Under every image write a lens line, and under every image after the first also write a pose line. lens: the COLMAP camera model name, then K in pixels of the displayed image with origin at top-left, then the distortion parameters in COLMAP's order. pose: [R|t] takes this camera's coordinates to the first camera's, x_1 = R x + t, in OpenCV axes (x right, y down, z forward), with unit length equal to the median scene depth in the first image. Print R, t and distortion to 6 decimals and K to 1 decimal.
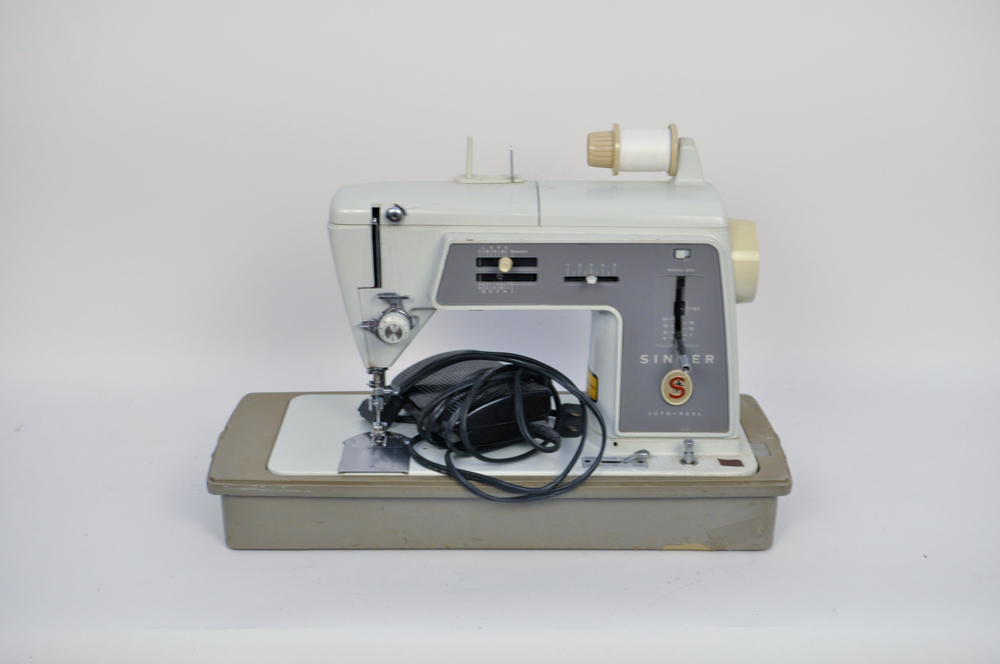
lens RADIAL K [[1477.7, 0, 504.7], [0, 1477.7, 327.0], [0, 0, 1]] dist [0.096893, 0.000000]
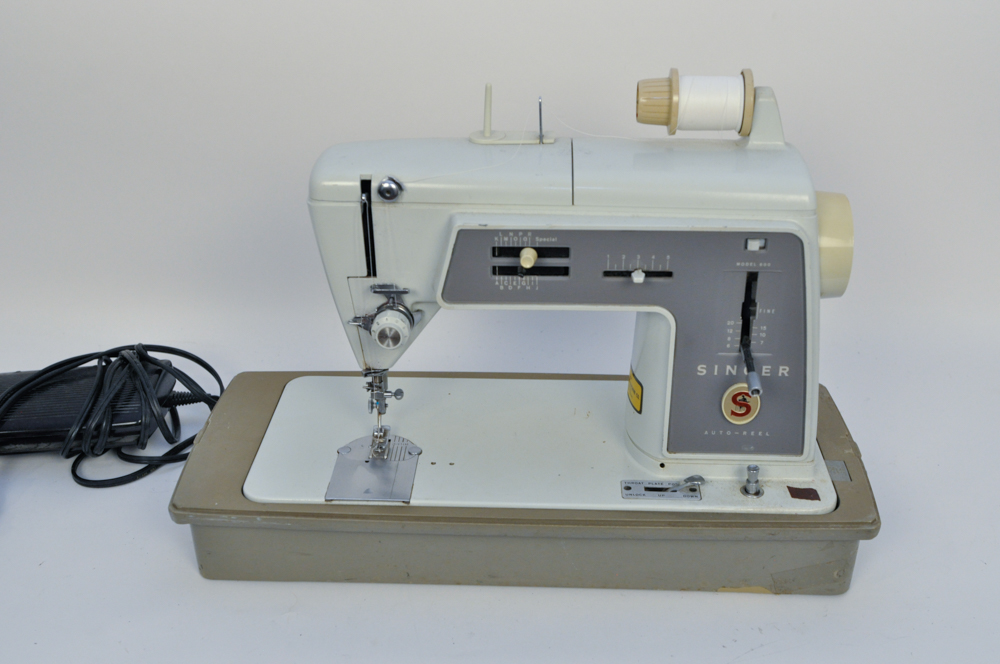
lens RADIAL K [[1185.9, 0, 502.8], [0, 1185.9, 336.9], [0, 0, 1]] dist [0.030398, 0.000000]
pose [[0.998640, 0.014713, -0.050027, 0.018446], [-0.007513, 0.989957, 0.141170, -0.086351], [0.051601, -0.140602, 0.988721, 0.359653]]
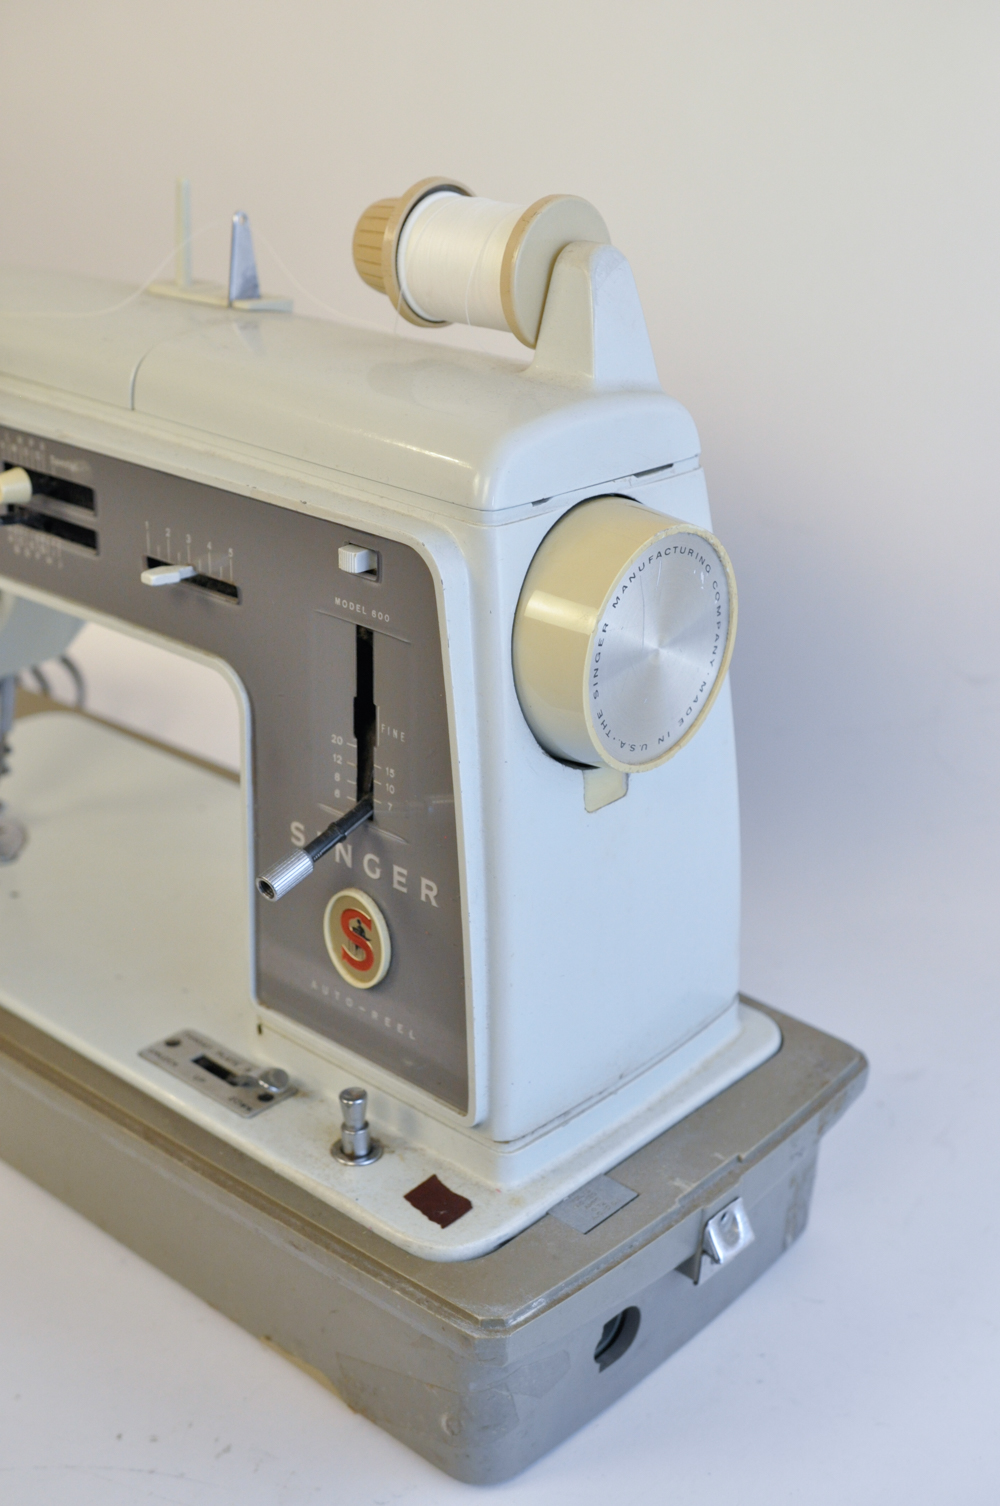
lens RADIAL K [[1900.5, 0, 495.9], [0, 1900.5, 751.3], [0, 0, 1]] dist [0.030207, 0.000000]
pose [[0.741634, 0.275732, -0.611515, 0.407749], [-0.244254, 0.960034, 0.136653, -0.072595], [0.624755, 0.048019, 0.779343, 0.669191]]
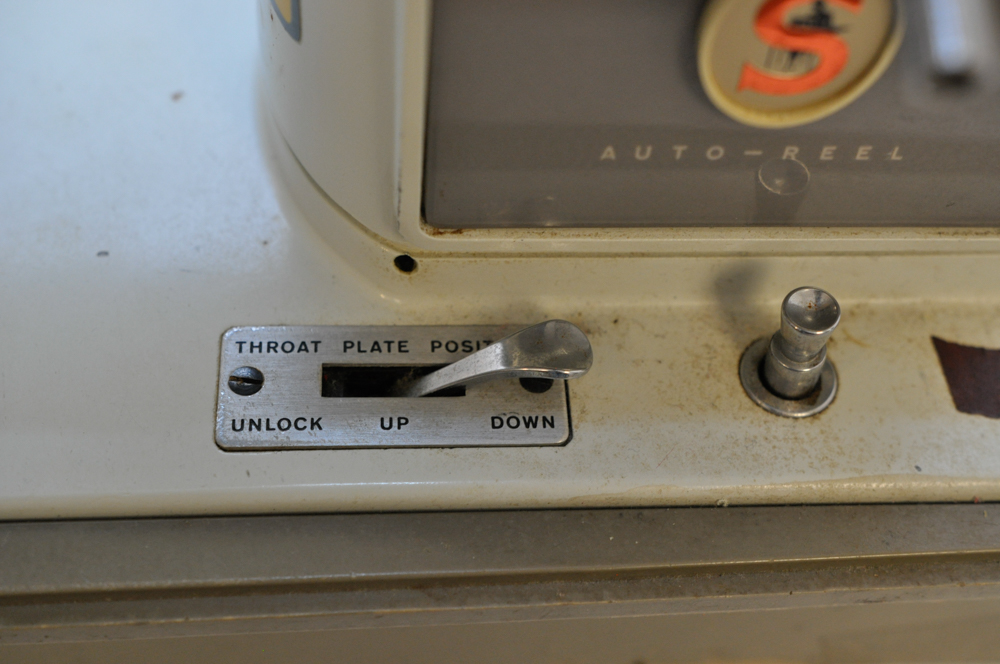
lens RADIAL K [[1477.7, 0, 502.0], [0, 1477.7, 332.2], [0, 0, 1]] dist [0.096893, 0.000000]
pose [[0.996766, -0.001058, 0.080357, 0.073582], [-0.047534, 0.798483, 0.600137, -0.025961], [-0.064798, -0.602016, 0.795850, 0.866474]]
